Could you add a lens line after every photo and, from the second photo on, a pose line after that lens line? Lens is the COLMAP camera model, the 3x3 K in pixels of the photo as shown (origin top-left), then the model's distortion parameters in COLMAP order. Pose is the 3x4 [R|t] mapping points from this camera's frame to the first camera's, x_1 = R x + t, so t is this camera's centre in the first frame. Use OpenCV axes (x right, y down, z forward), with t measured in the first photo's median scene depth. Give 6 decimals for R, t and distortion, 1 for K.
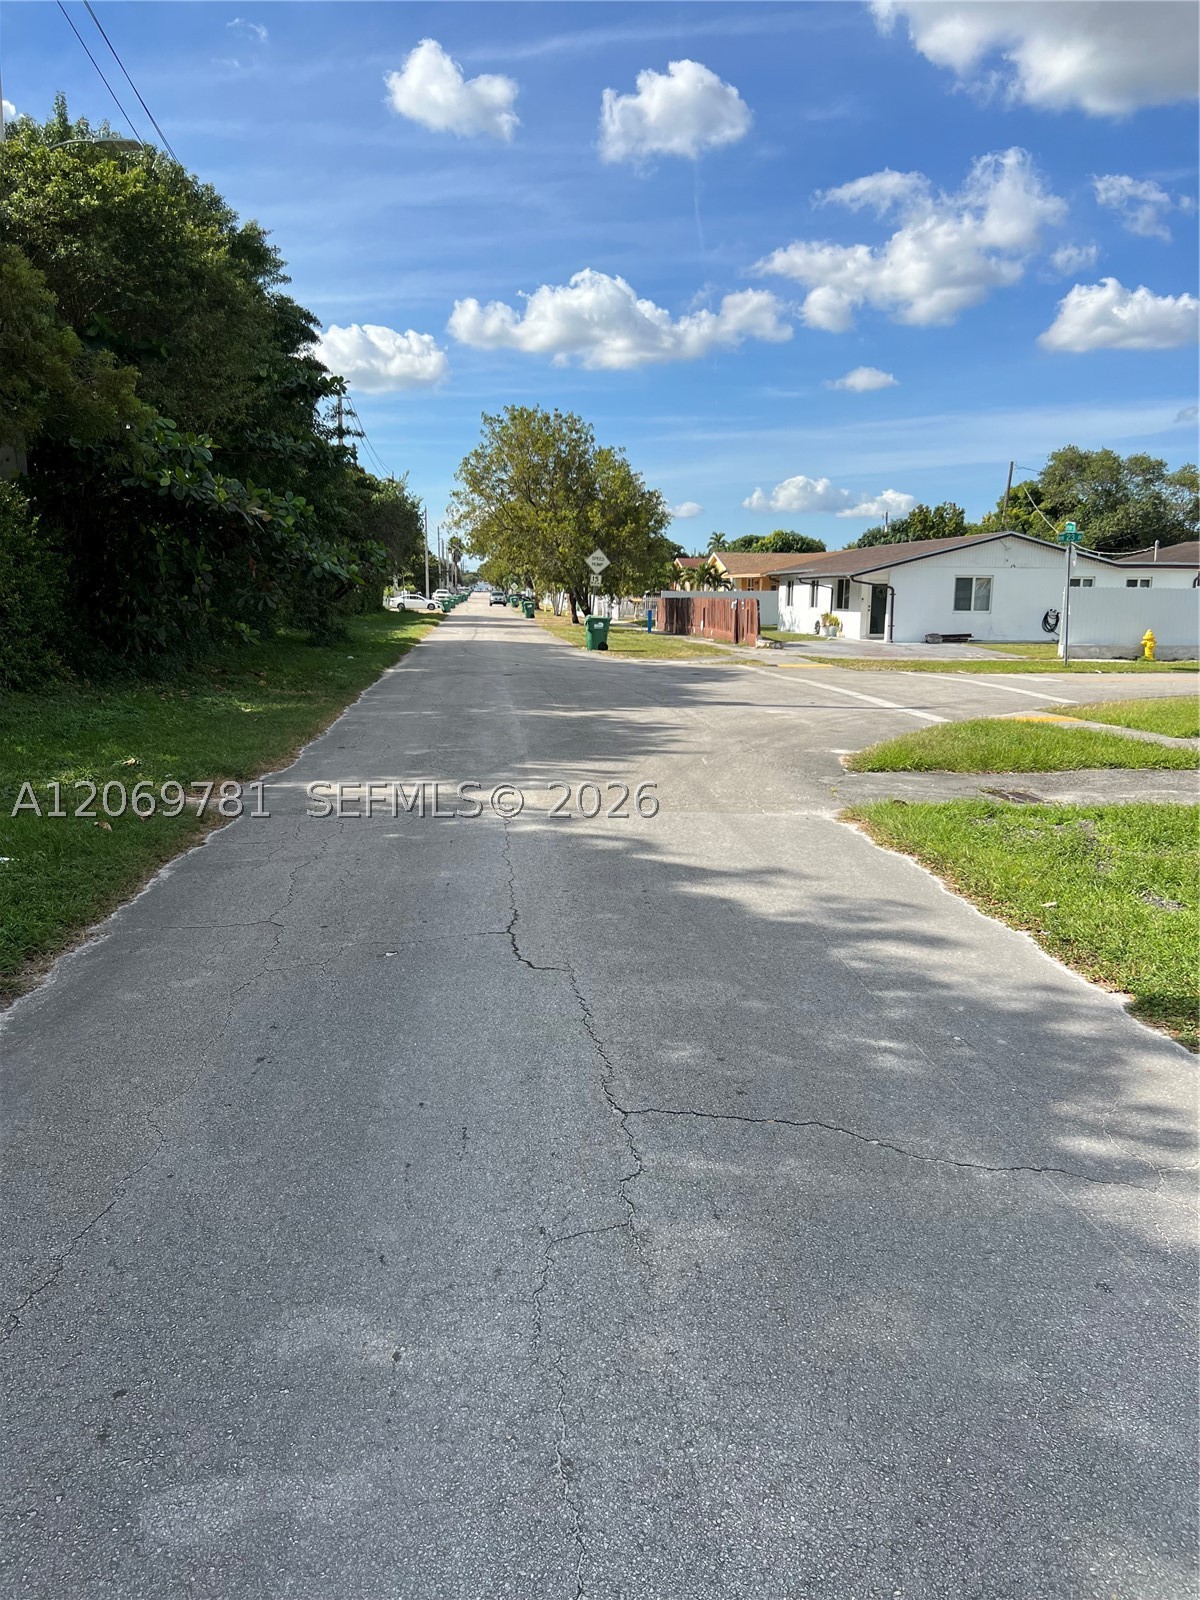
lens RADIAL K [[1205.0, 0, 600.5], [0, 1205.0, 800.0], [0, 0, 1]] dist [0.046064, -0.052126]
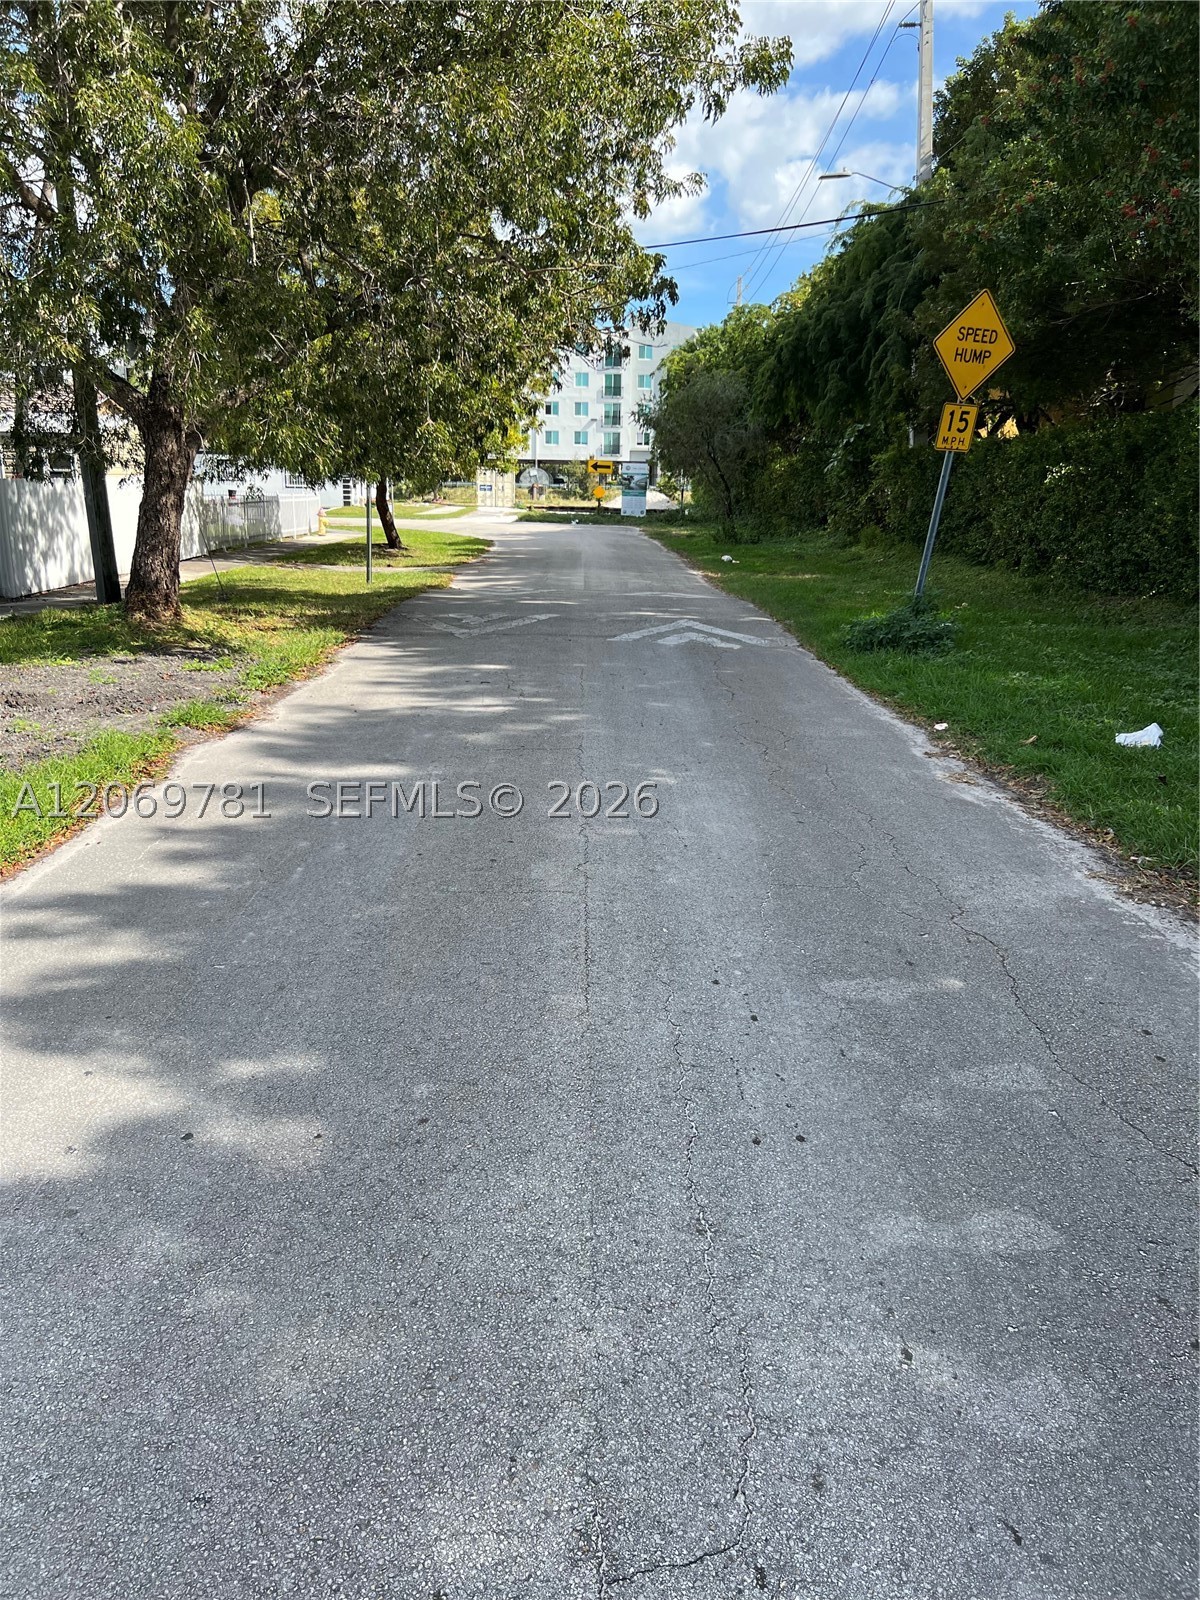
lens RADIAL K [[1205.0, 0, 600.0], [0, 1205.0, 800.1], [0, 0, 1]] dist [0.046064, -0.052126]
pose [[-0.996247, -0.045324, 0.073745, 0.001292], [-0.010763, 0.910208, 0.414012, -0.241135], [-0.085888, 0.411665, -0.907279, 1.606254]]
